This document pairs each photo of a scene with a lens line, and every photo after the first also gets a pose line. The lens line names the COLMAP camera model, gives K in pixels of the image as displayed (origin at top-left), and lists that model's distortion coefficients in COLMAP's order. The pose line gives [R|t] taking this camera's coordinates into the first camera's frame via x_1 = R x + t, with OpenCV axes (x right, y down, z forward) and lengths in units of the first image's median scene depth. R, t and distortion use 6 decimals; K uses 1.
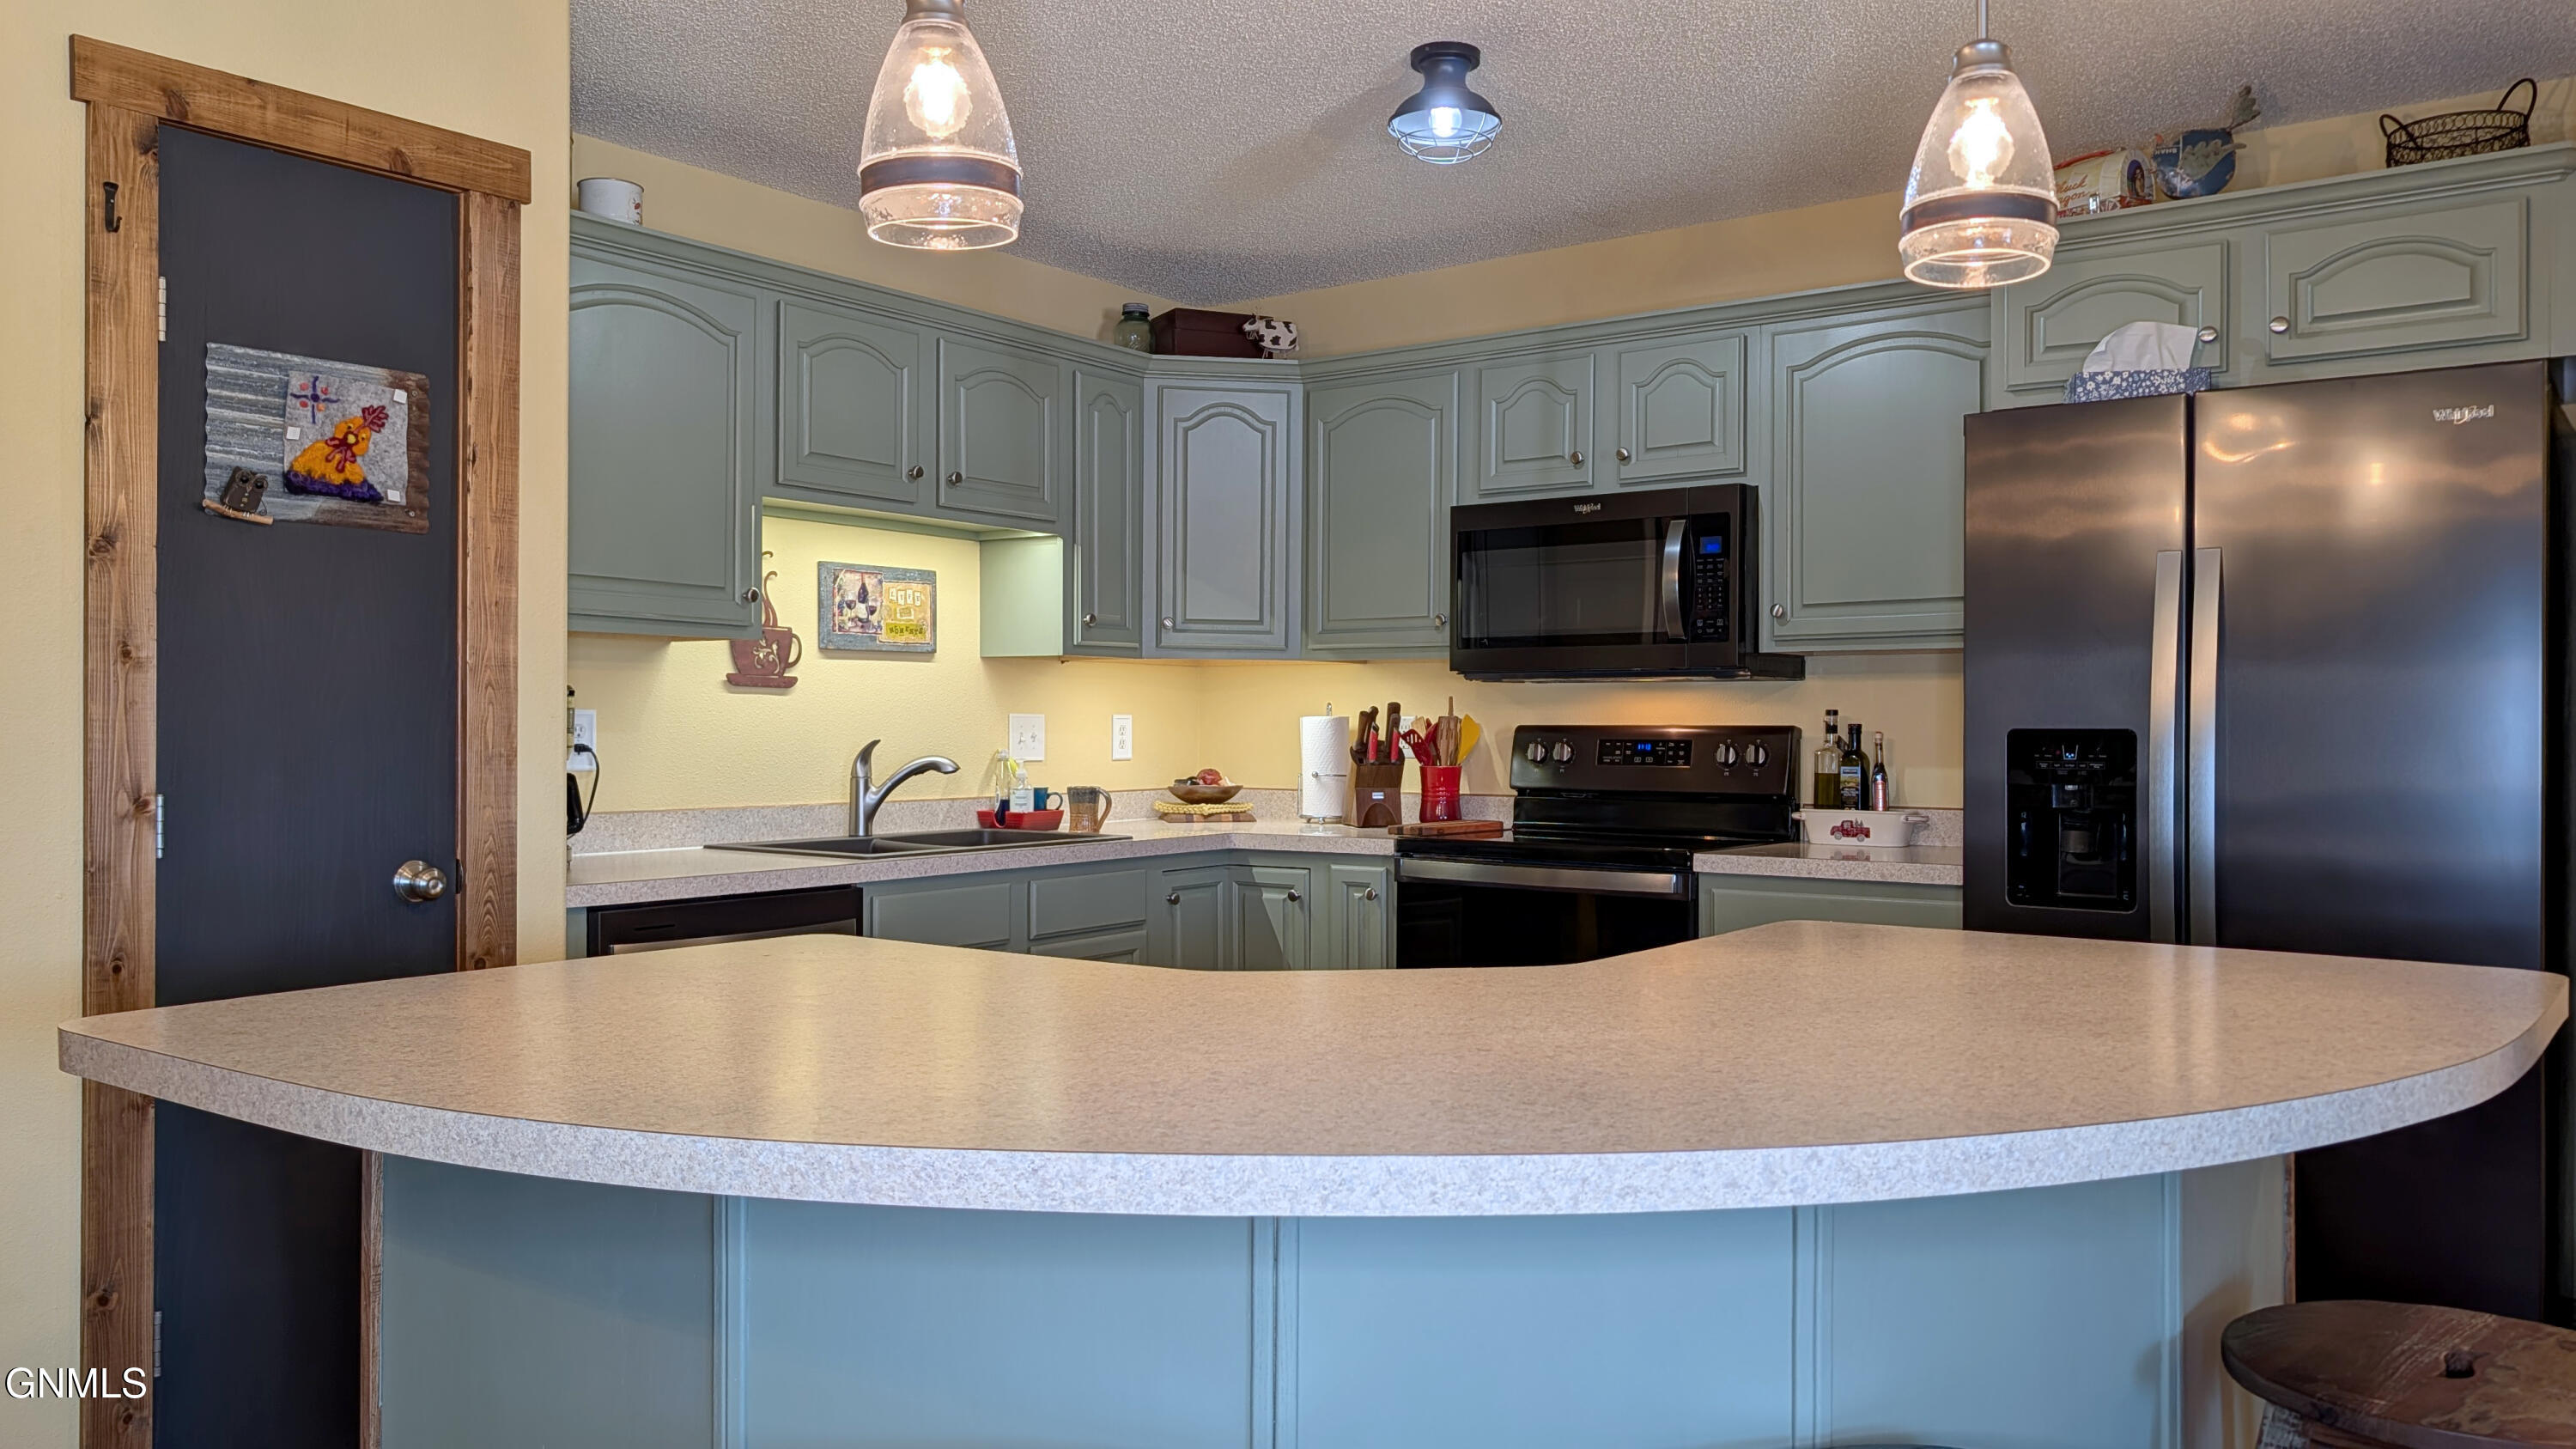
lens RADIAL K [[1861.6, 0, 1295.6], [0, 1861.6, 725.4], [0, 0, 1]] dist [0.045338, -0.053424]
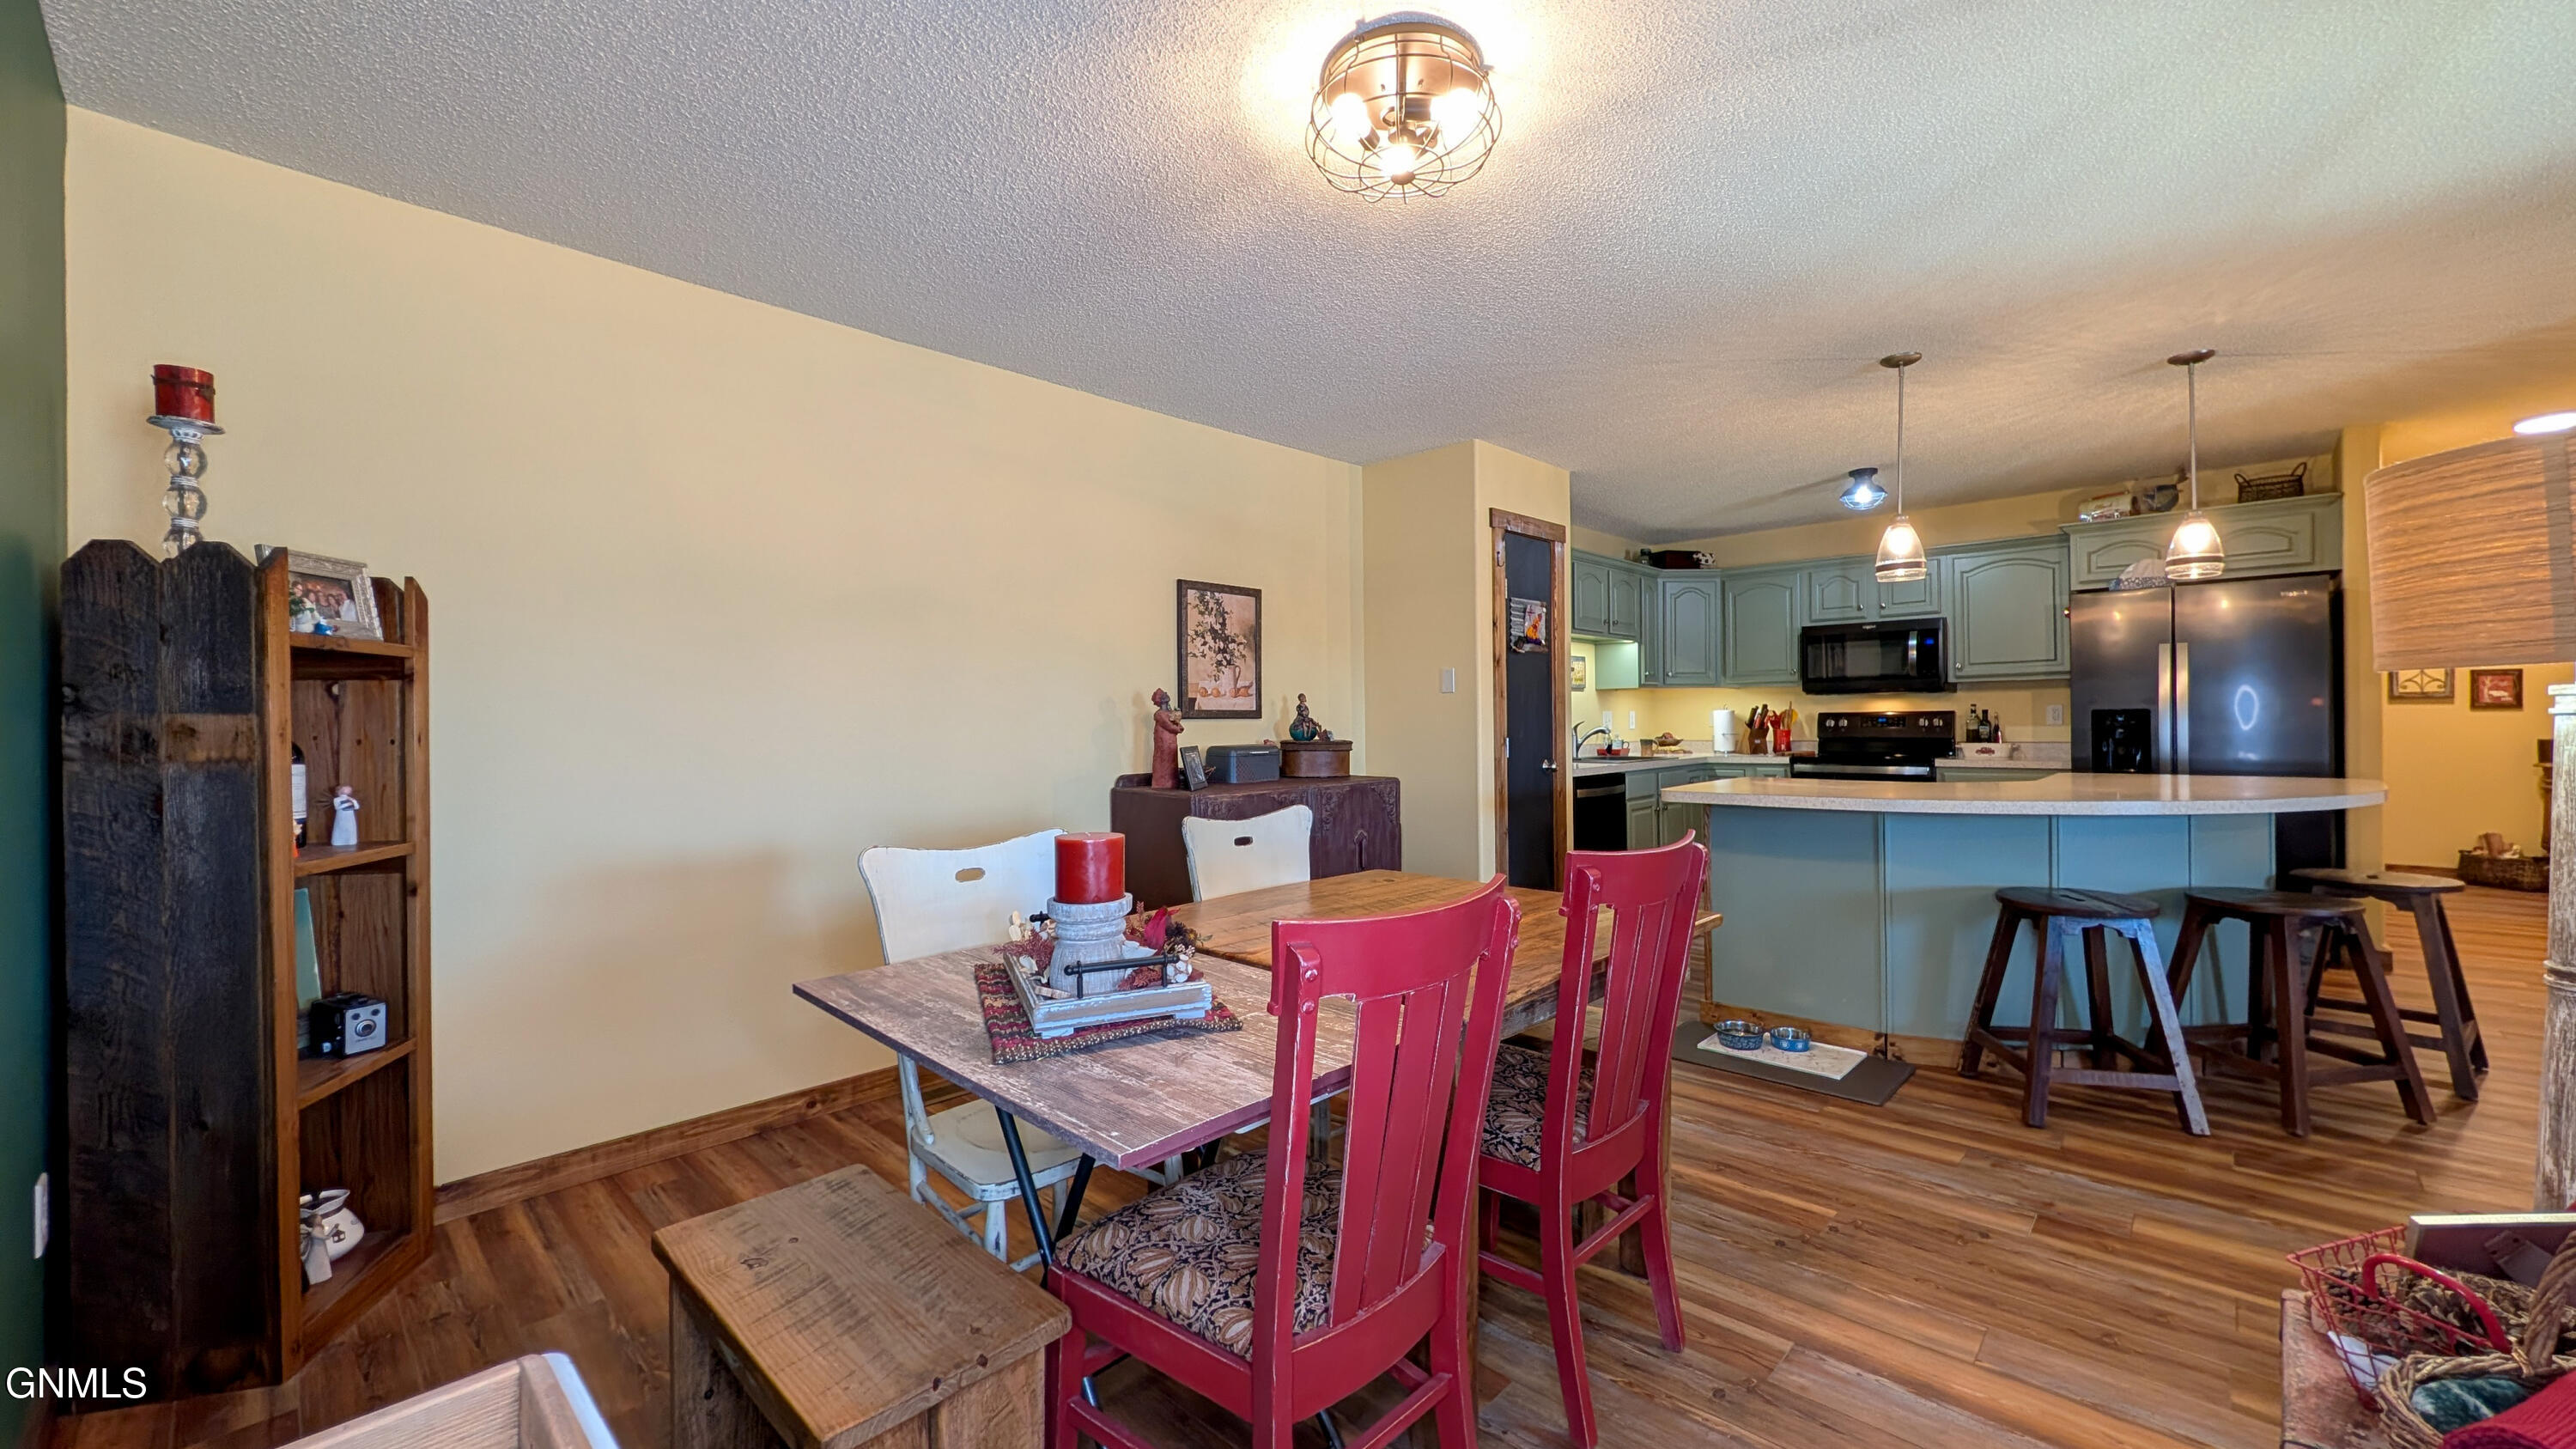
lens RADIAL K [[986.1, 0, 1279.6], [0, 986.1, 728.8], [0, 0, 1]] dist [0.001643, 0.000169]
pose [[0.990864, -0.013872, -0.134147, -0.461823], [0.014783, 0.999874, 0.005800, 0.003653], [0.134049, -0.007730, 0.990944, -0.450633]]
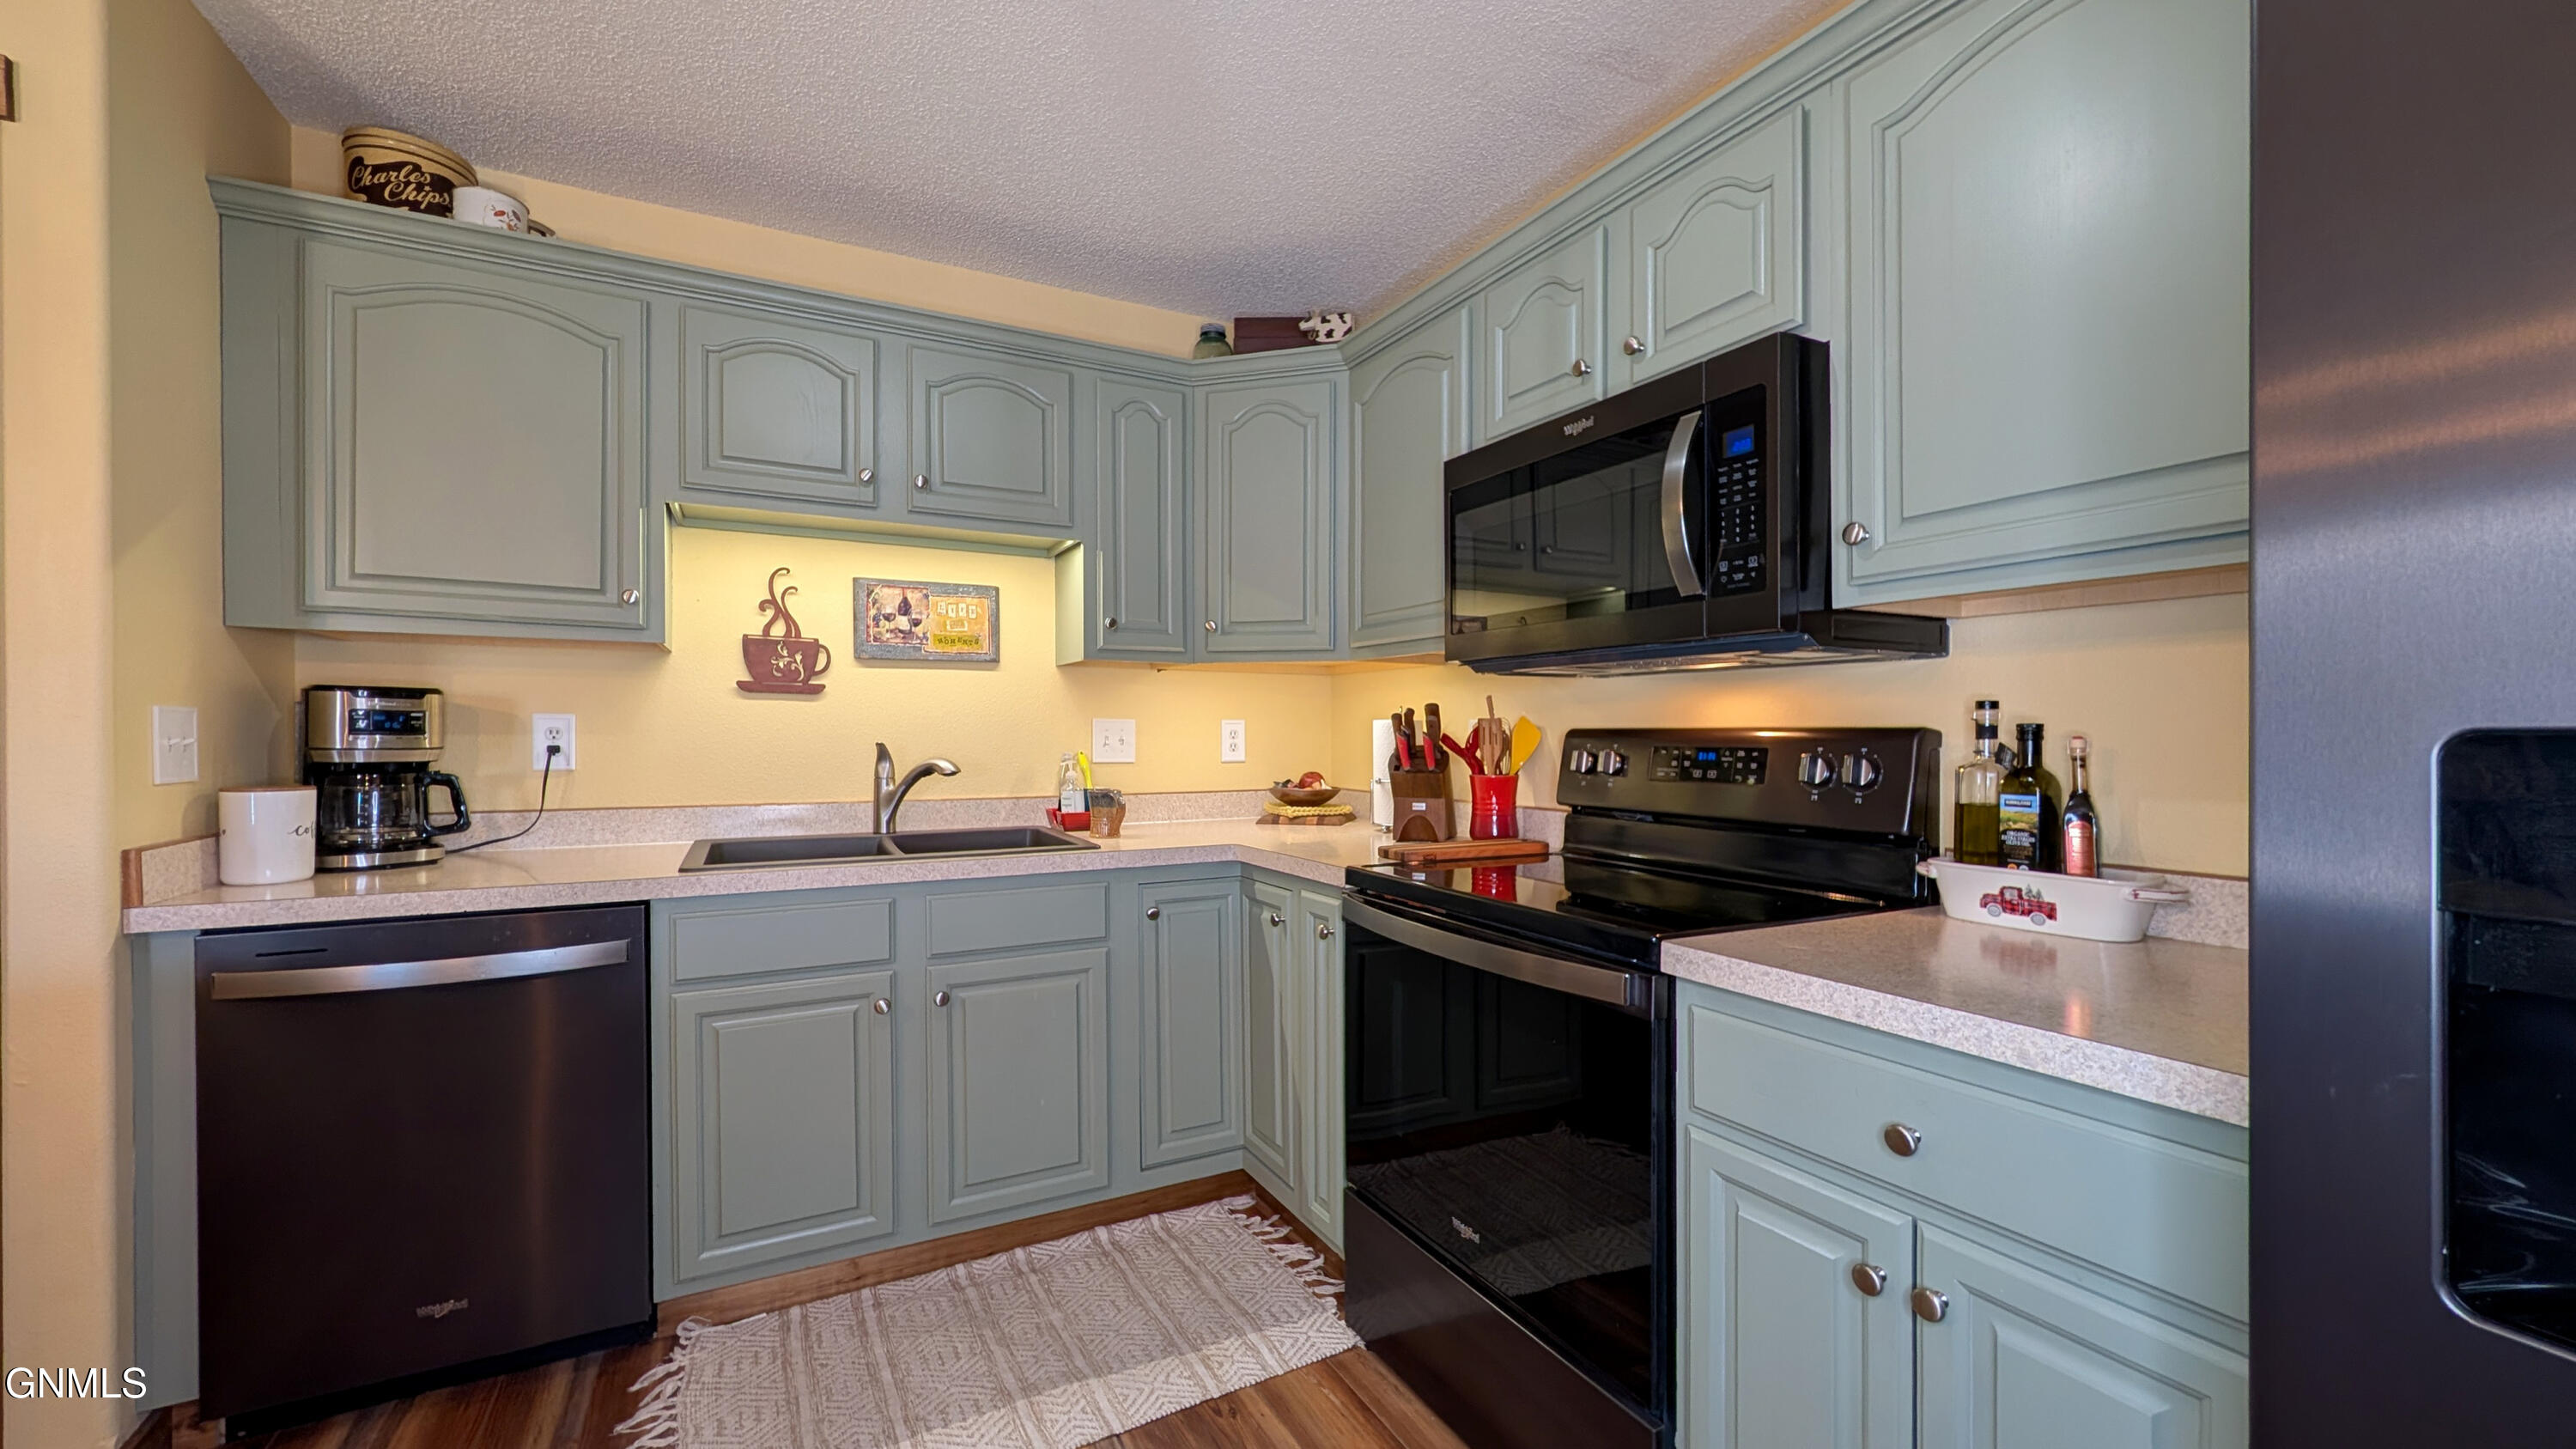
lens RADIAL K [[990.0, 0, 1280.9], [0, 990.0, 745.8], [0, 0, 1]] dist [-0.000197, -0.000164]
pose [[0.899727, 0.004954, -0.436426, 0.216411], [0.000389, 0.999926, 0.012153, 0.002536], [0.436454, -0.011105, 0.899658, 0.596944]]
